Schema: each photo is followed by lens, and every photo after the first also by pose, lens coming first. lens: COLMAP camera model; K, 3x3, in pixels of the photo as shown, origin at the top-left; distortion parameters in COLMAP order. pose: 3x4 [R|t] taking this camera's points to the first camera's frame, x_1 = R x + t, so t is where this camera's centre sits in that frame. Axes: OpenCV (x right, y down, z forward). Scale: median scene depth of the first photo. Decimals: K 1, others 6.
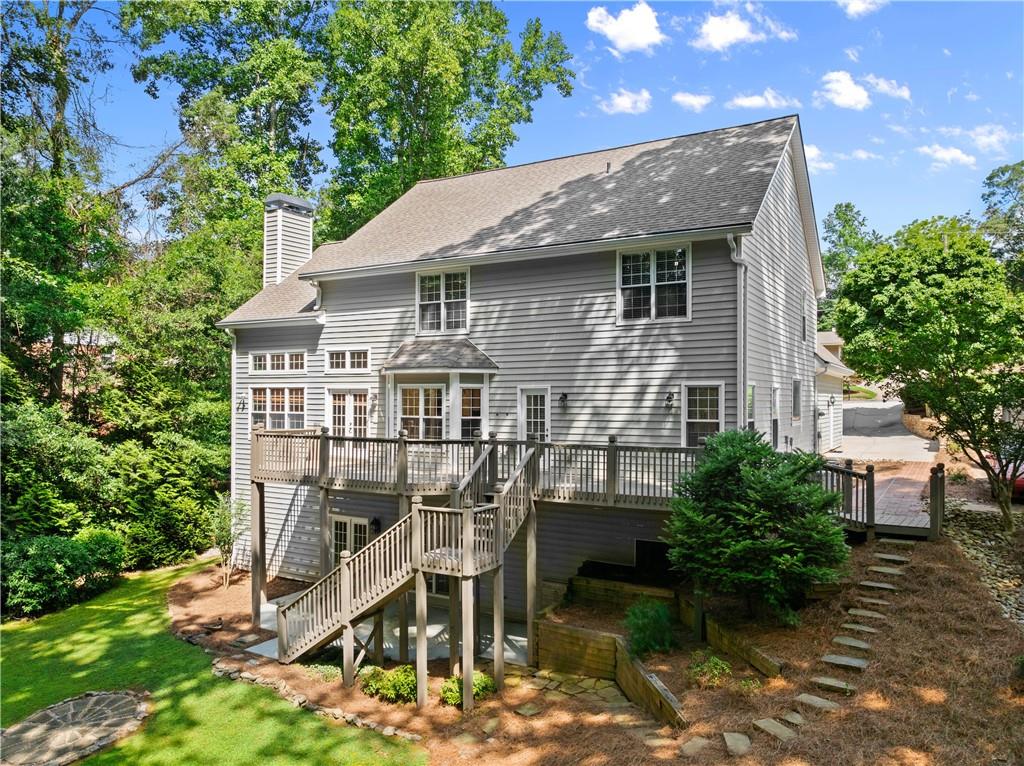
lens RADIAL K [[732.7, 0, 521.1], [0, 732.7, 391.6], [0, 0, 1]] dist [-0.034285, -0.000402]
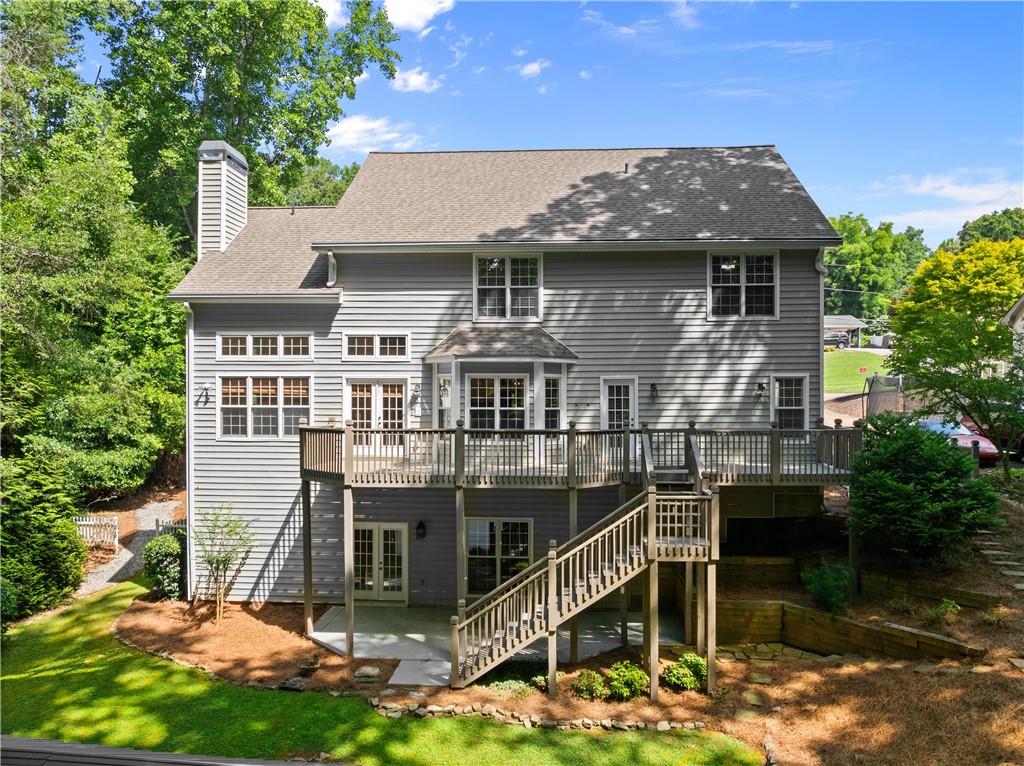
lens RADIAL K [[732.7, 0, 521.1], [0, 732.7, 391.6], [0, 0, 1]] dist [-0.034285, -0.000402]
pose [[0.891104, -0.001264, 0.453797, -0.542108], [-0.002100, 0.999974, 0.006909, 0.006410], [-0.453794, -0.007109, 0.891078, 0.148227]]
